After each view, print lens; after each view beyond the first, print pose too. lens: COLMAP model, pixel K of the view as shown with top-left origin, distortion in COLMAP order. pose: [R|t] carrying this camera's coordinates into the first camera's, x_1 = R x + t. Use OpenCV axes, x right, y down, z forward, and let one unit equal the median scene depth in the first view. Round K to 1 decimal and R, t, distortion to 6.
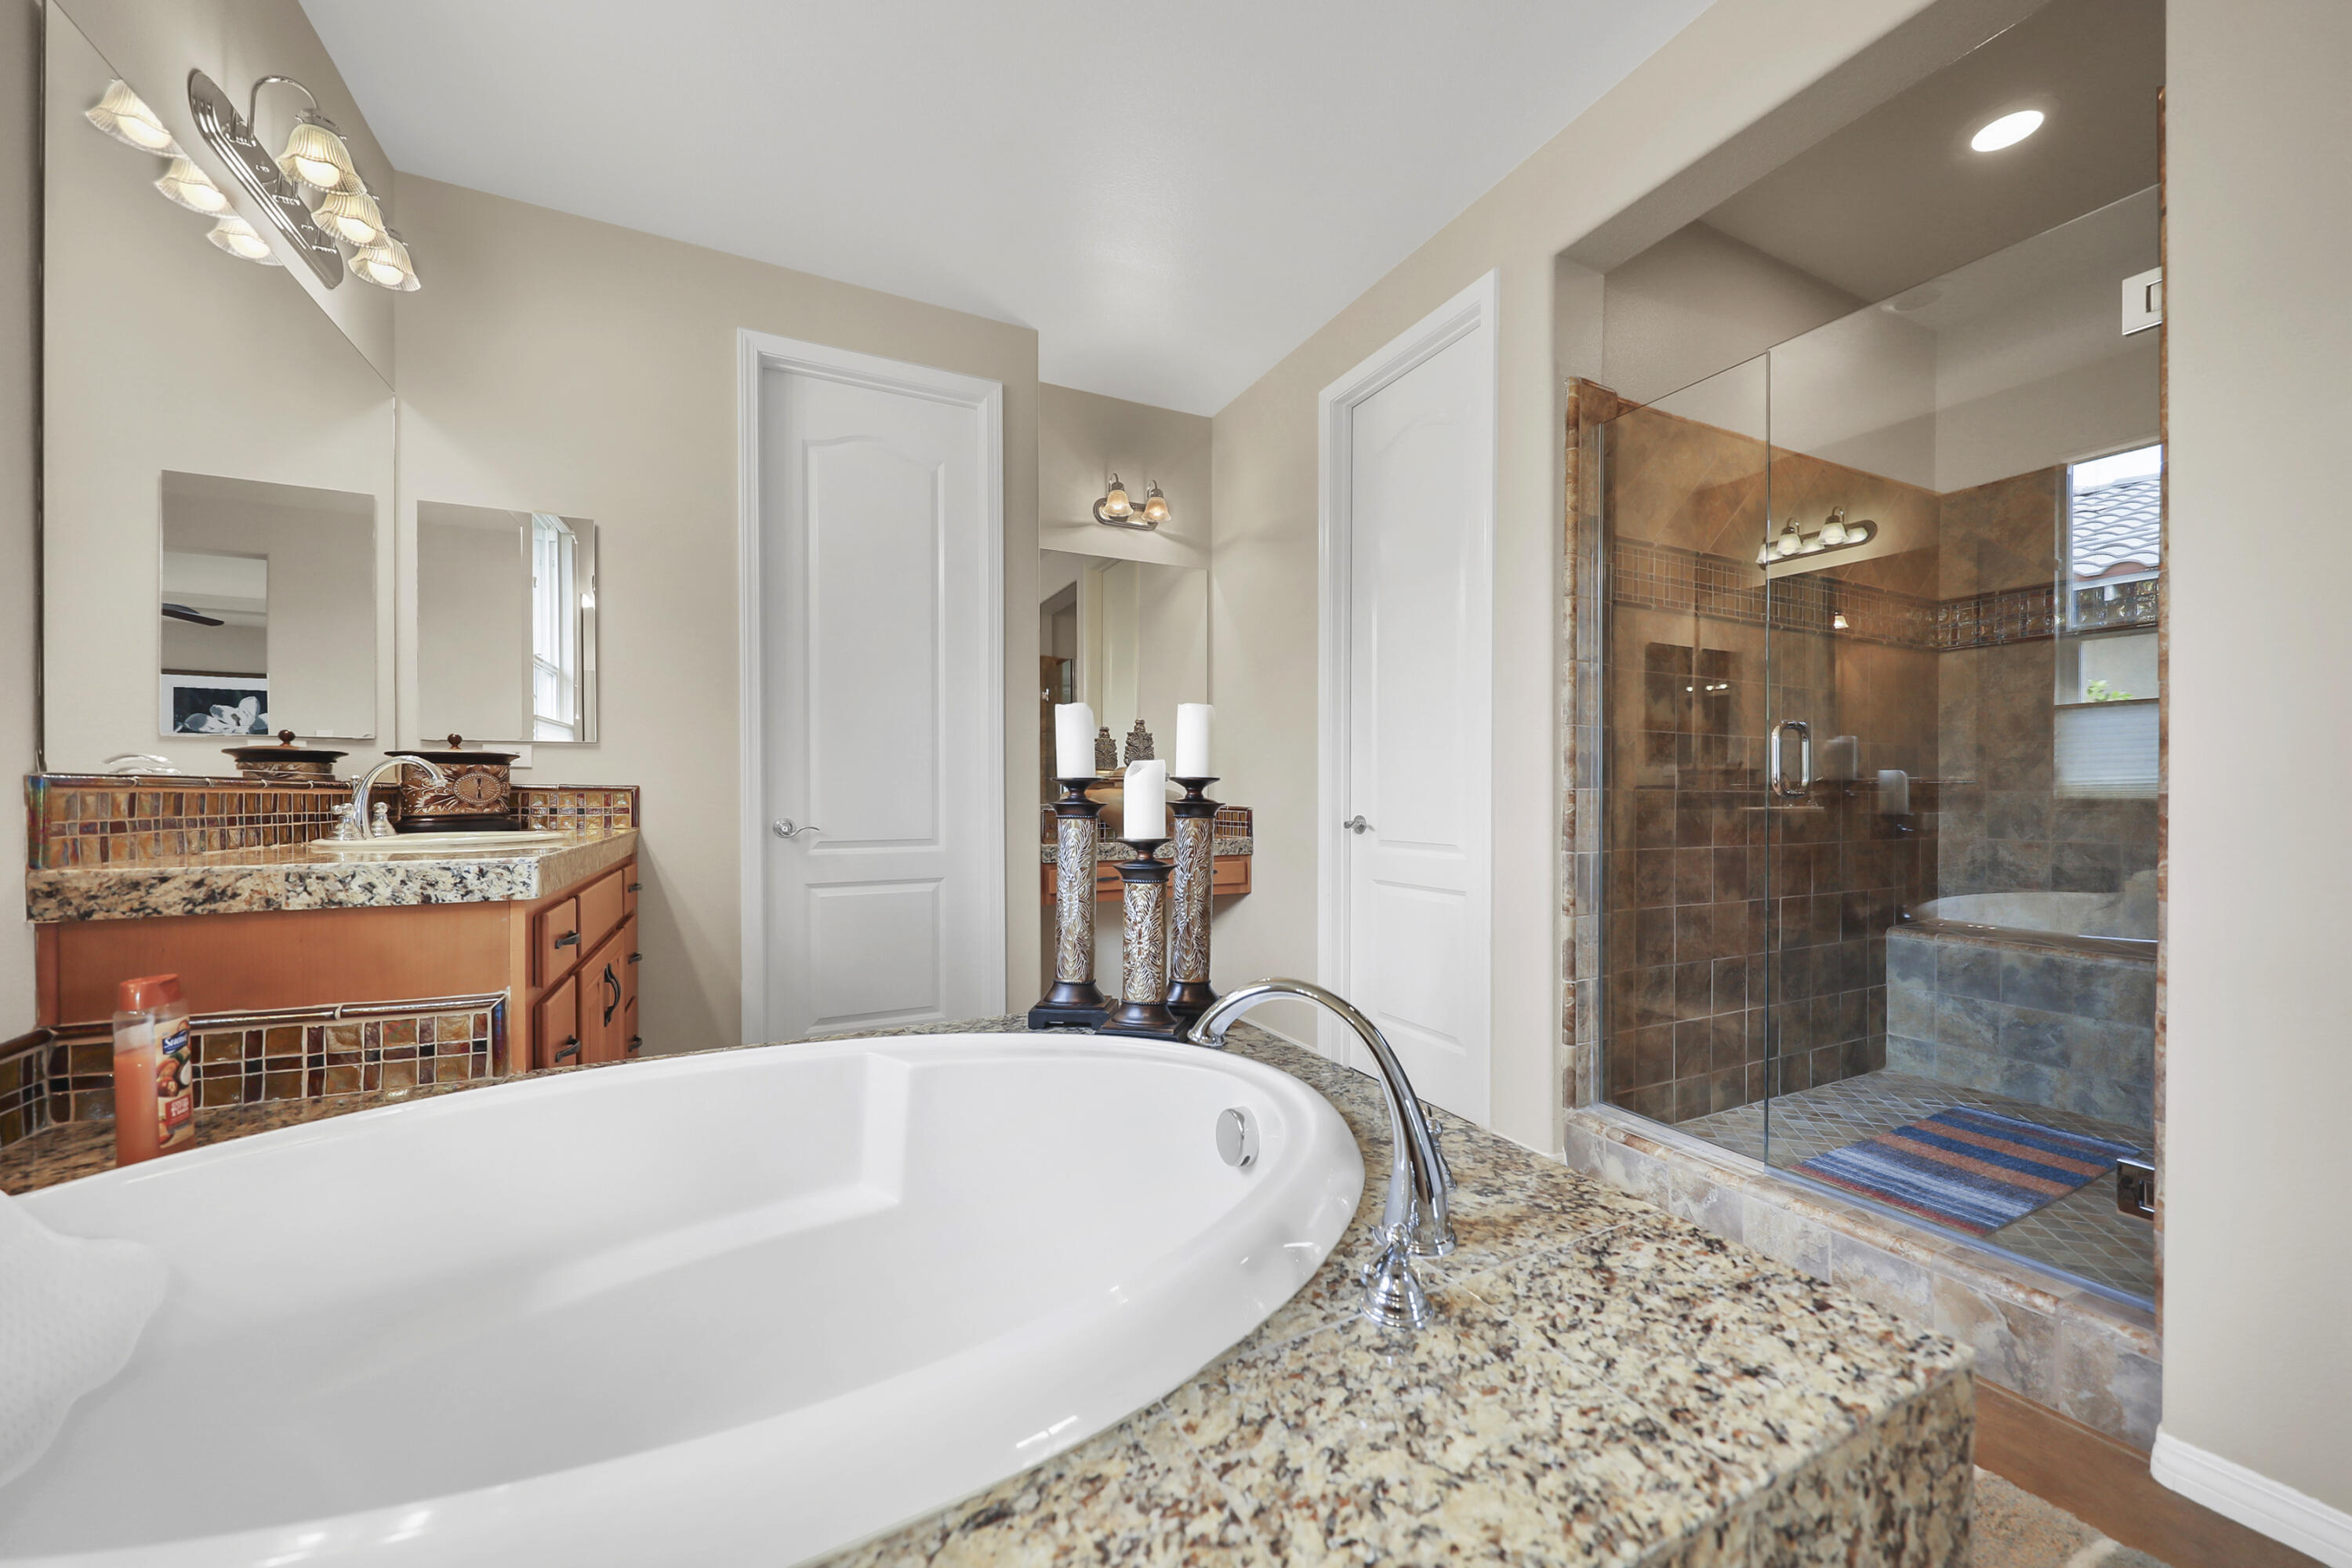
lens RADIAL K [[859.5, 0, 1166.9], [0, 859.5, 799.9], [0, 0, 1]] dist [-0.001488, -0.000231]
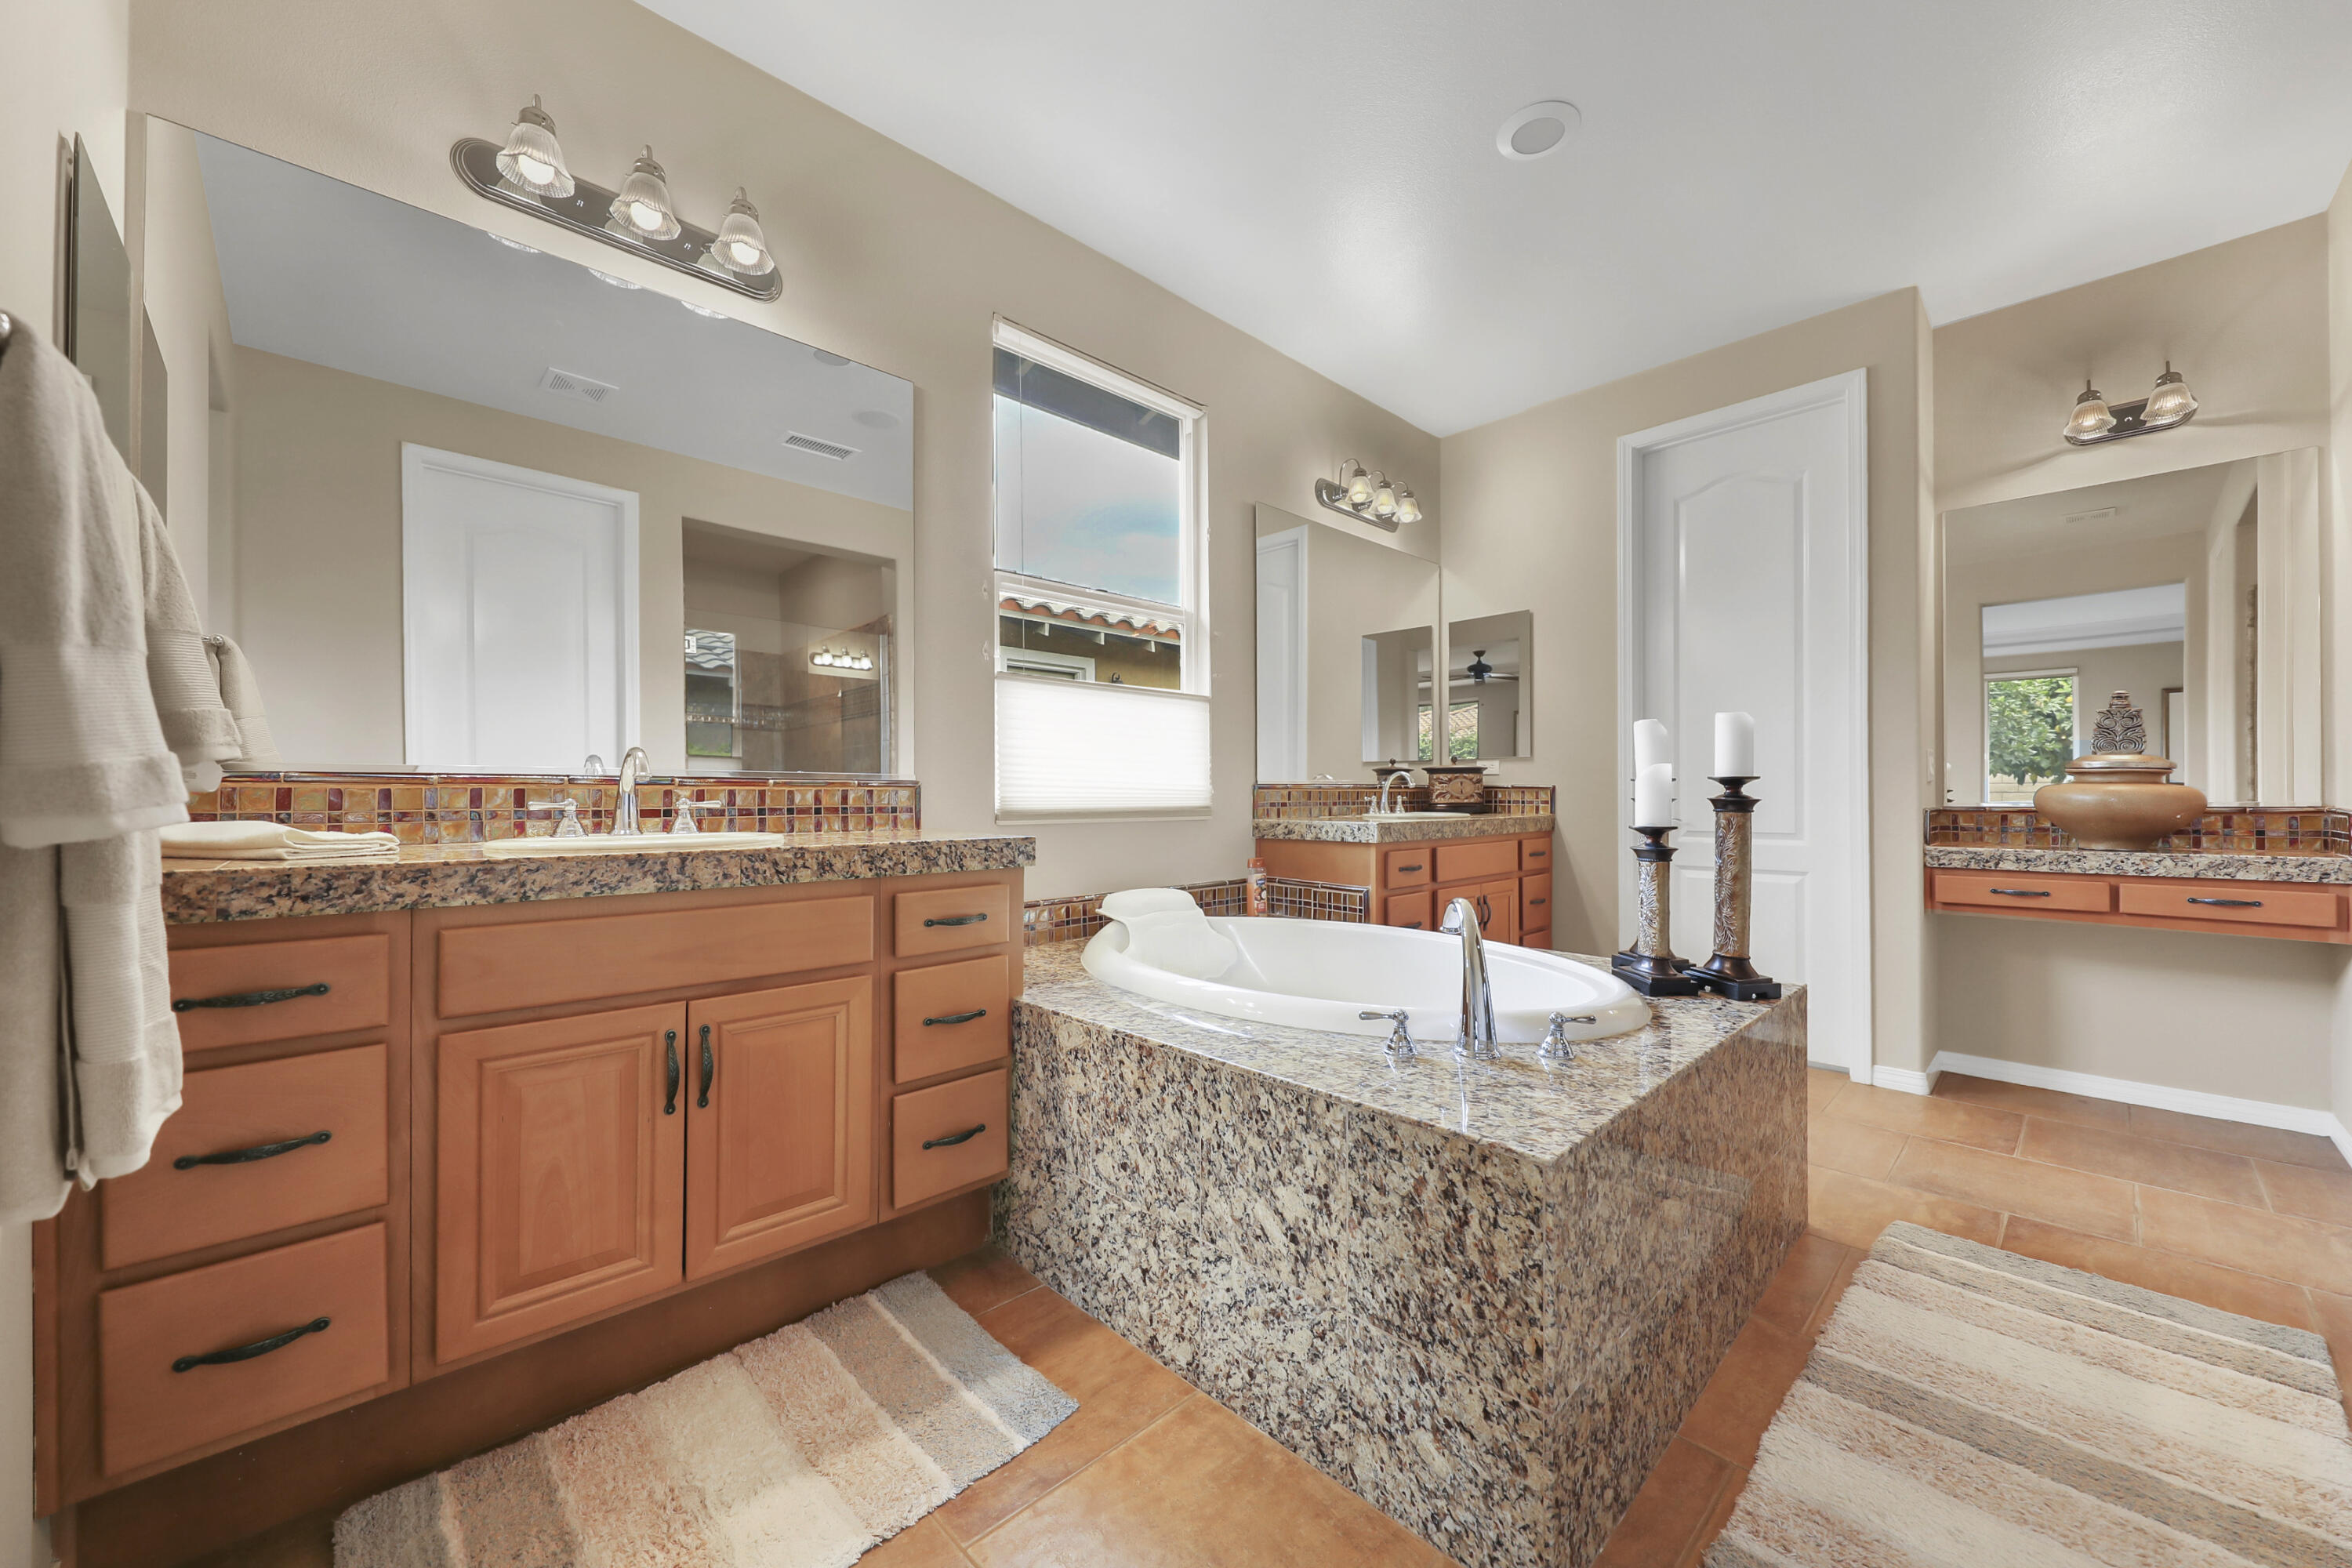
lens RADIAL K [[811.4, 0, 1175.0], [0, 811.4, 789.4], [0, 0, 1]] dist [-0.001482, -0.000150]
pose [[0.296379, -0.002803, -0.955066, 0.957238], [-0.003726, 0.999985, -0.004091, -0.002514], [0.955063, 0.004771, 0.296364, -0.028437]]
